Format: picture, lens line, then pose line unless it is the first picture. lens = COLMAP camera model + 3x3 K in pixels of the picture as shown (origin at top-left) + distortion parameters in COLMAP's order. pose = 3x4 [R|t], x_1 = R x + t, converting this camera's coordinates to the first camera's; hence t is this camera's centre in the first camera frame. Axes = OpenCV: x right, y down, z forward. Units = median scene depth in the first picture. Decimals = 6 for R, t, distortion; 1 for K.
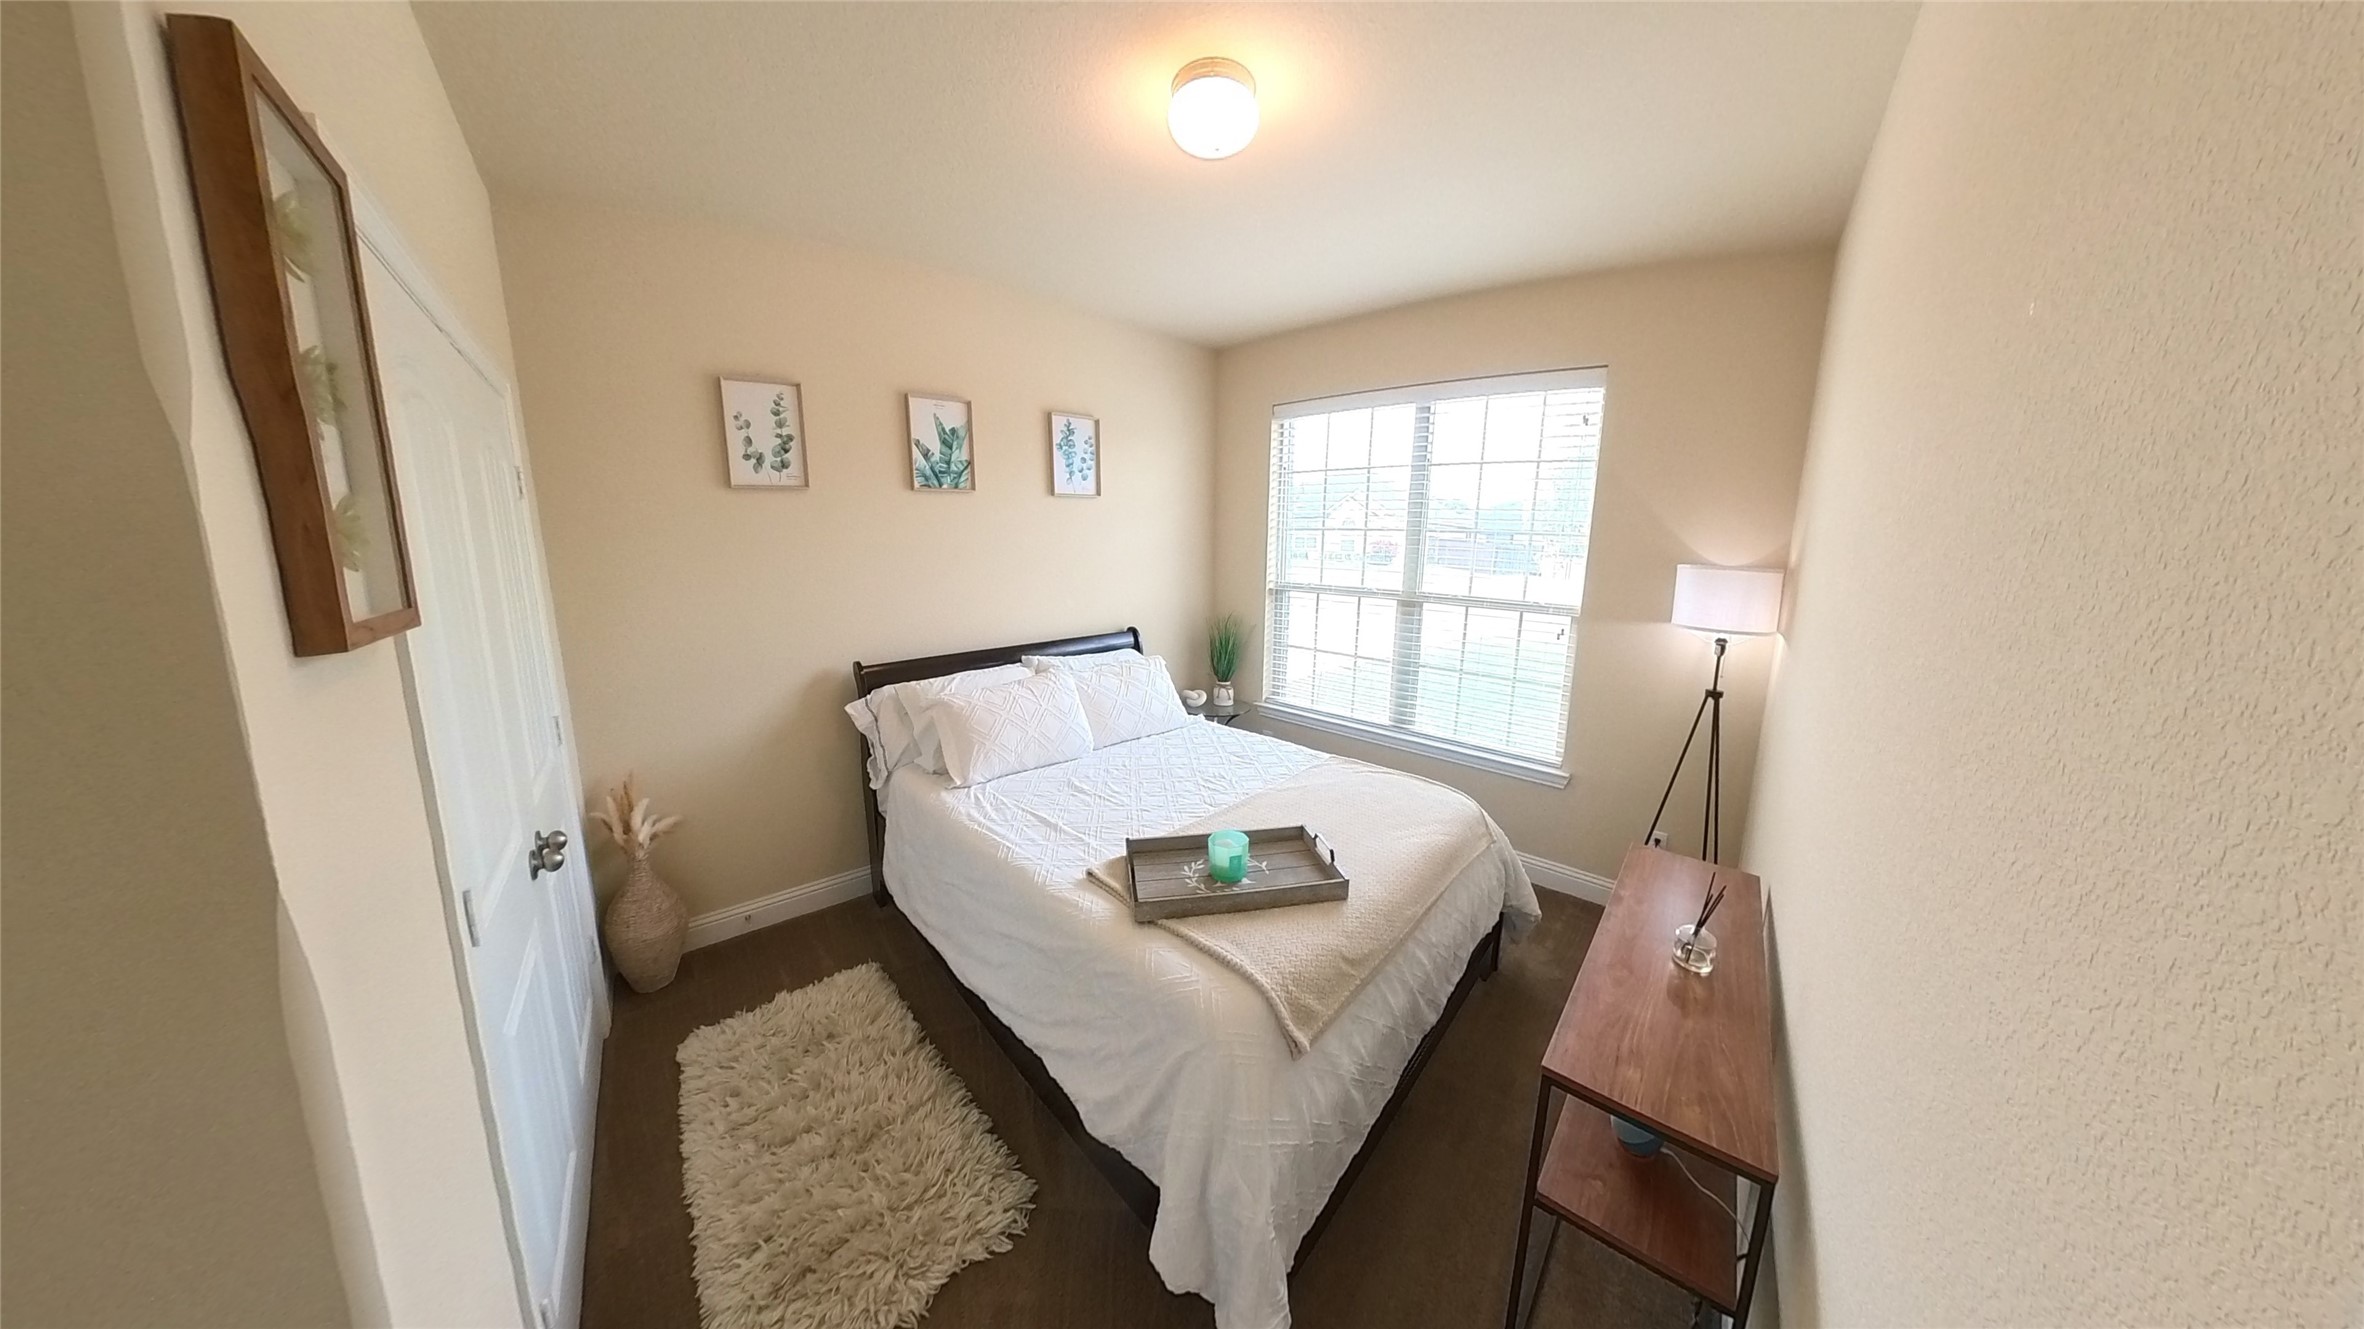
lens RADIAL K [[776.0, 0, 1193.1], [0, 776.0, 670.8], [0, 0, 1]] dist [-0.000641, 0.000027]
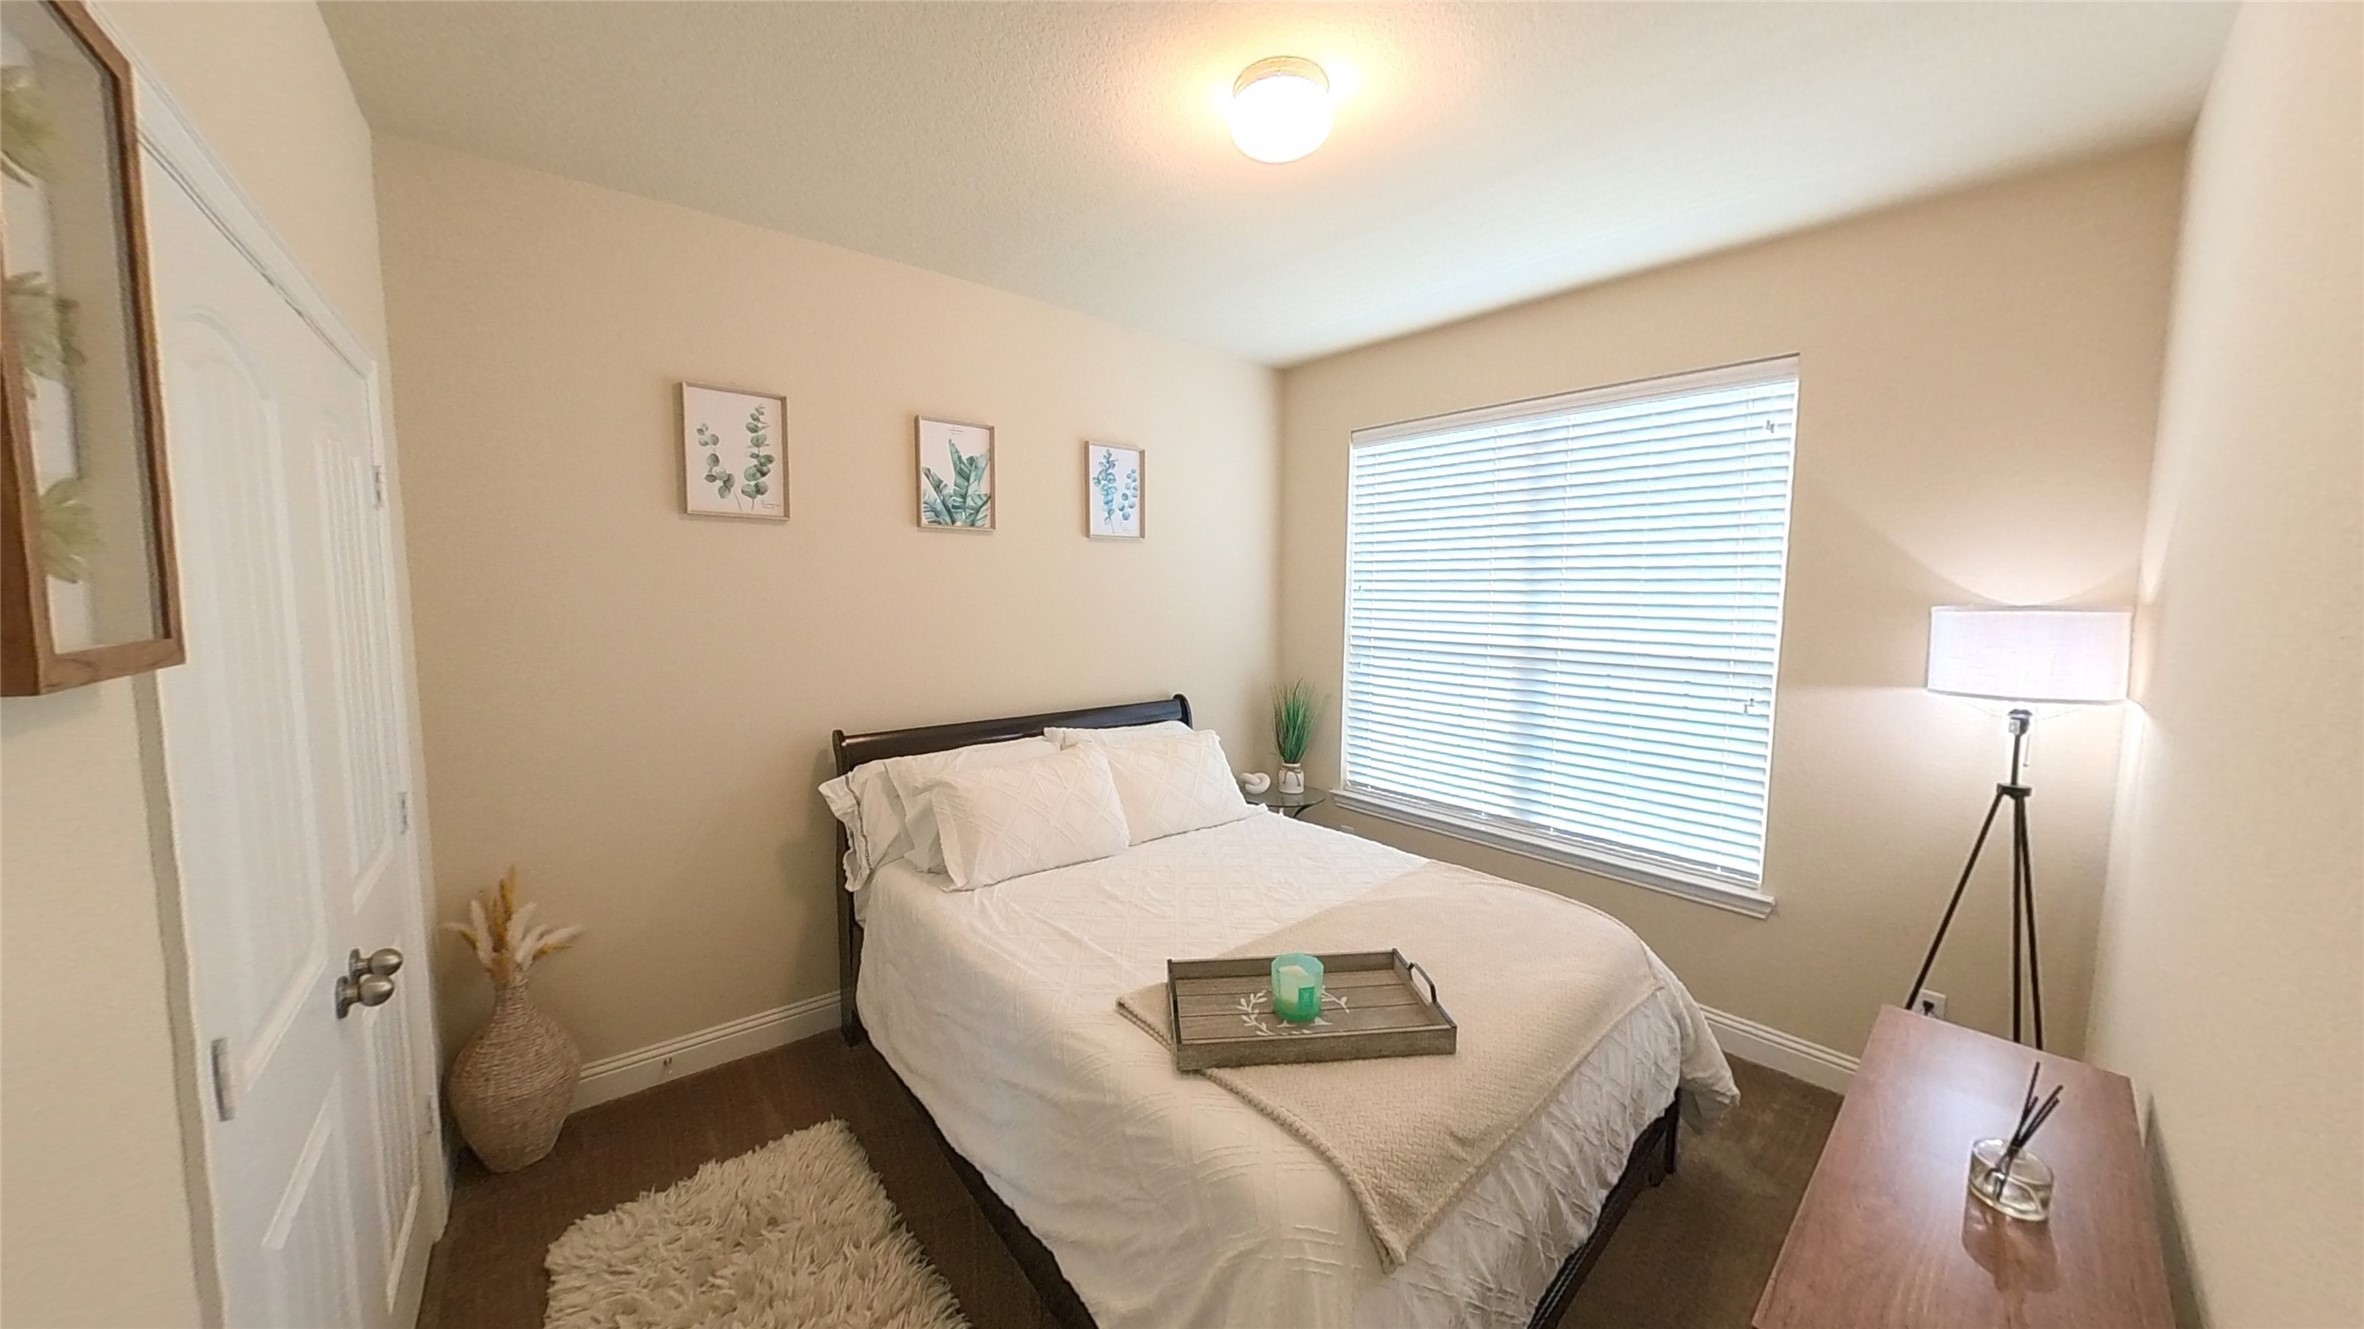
lens RADIAL K [[776.0, 0, 1193.1], [0, 776.0, 670.8], [0, 0, 1]] dist [-0.000641, 0.000027]
pose [[0.996504, 0.005817, -0.083345, 0.004665], [-0.014734, 0.994174, -0.106775, 0.007316], [0.082238, 0.107629, 0.990784, 0.213512]]
